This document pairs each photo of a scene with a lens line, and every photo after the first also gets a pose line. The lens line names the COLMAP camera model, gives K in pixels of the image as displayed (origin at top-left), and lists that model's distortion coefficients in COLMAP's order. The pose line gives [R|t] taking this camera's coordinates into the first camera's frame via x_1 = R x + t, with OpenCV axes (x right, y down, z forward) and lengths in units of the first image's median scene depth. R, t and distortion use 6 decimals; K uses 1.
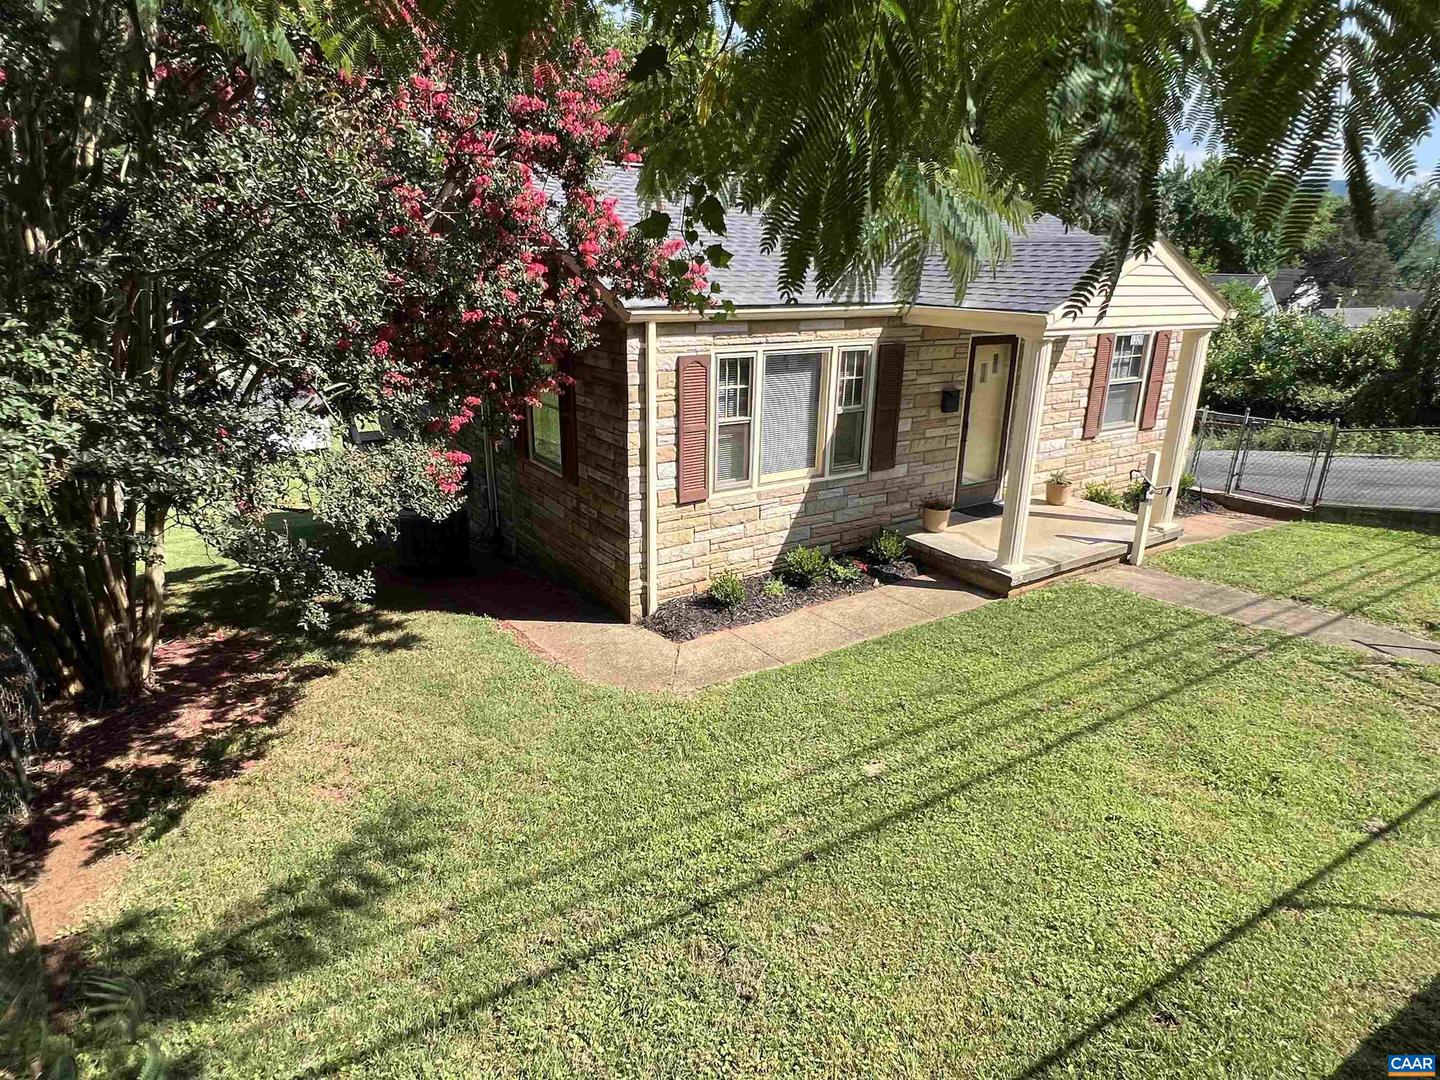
lens RADIAL K [[829.3, 0, 714.9], [0, 829.3, 541.7], [0, 0, 1]] dist [-0.004321, 0.003507]
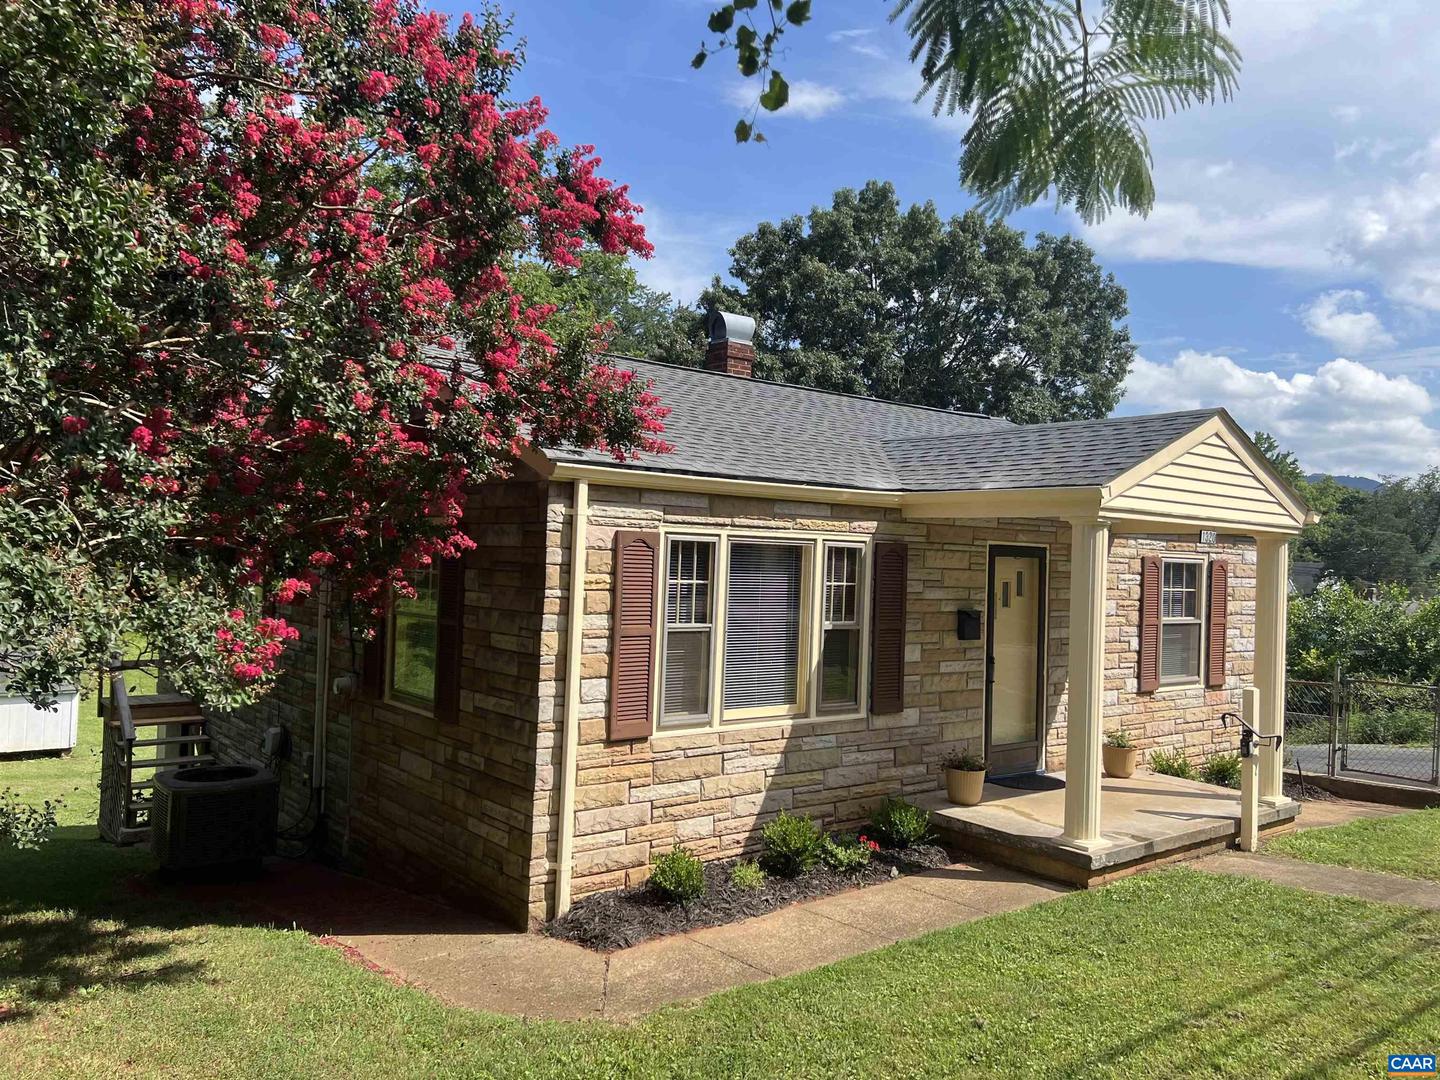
lens RADIAL K [[1076.0, 0, 712.0], [0, 1076.0, 533.9], [0, 0, 1]] dist [0.041805, -0.045358]
pose [[0.995722, 0.022998, 0.089497, -0.040403], [0.008745, 0.940733, -0.339036, 0.090945], [-0.091990, 0.338368, 0.936507, 0.094667]]
